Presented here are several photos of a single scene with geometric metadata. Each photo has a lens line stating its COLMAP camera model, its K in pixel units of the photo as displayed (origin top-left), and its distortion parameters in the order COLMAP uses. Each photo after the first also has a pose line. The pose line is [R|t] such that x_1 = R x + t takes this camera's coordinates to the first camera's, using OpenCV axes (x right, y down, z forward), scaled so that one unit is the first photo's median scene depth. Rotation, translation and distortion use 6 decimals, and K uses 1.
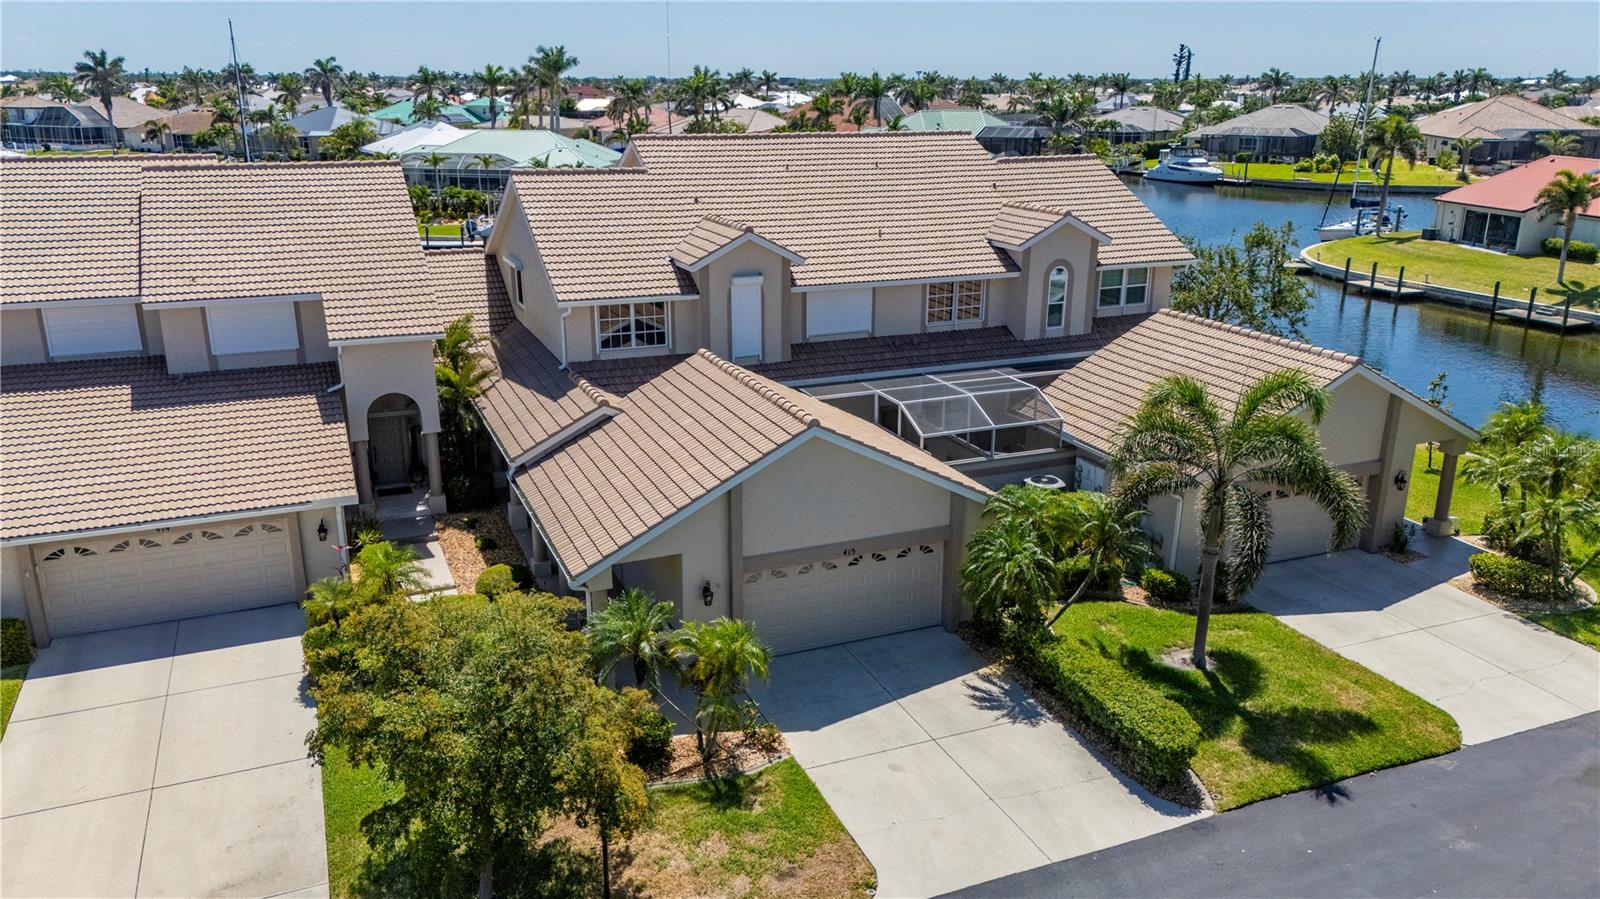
lens RADIAL K [[1177.6, 0, 800.0], [0, 1177.6, 449.5], [0, 0, 1]] dist [0.065758, -0.060075]
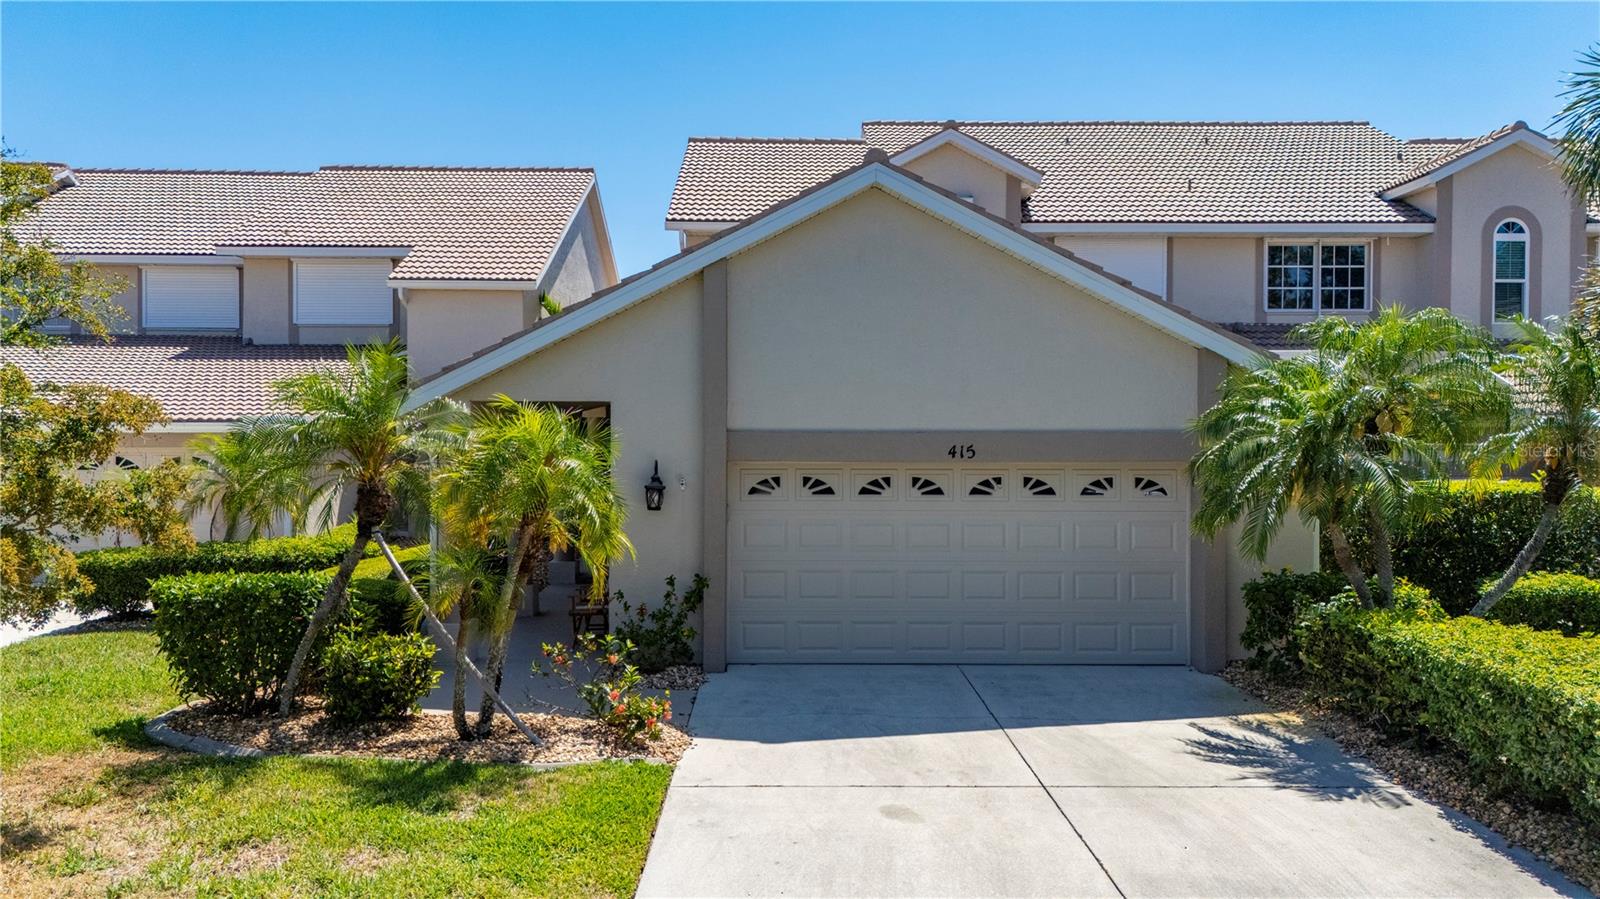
lens RADIAL K [[1177.6, 0, 800.0], [0, 1177.6, 449.5], [0, 0, 1]] dist [0.065758, -0.060075]
pose [[0.927974, 0.001772, -0.372640, 0.132733], [-0.110703, 0.956155, -0.271133, 0.186129], [0.355821, 0.292857, 0.887483, 0.443422]]
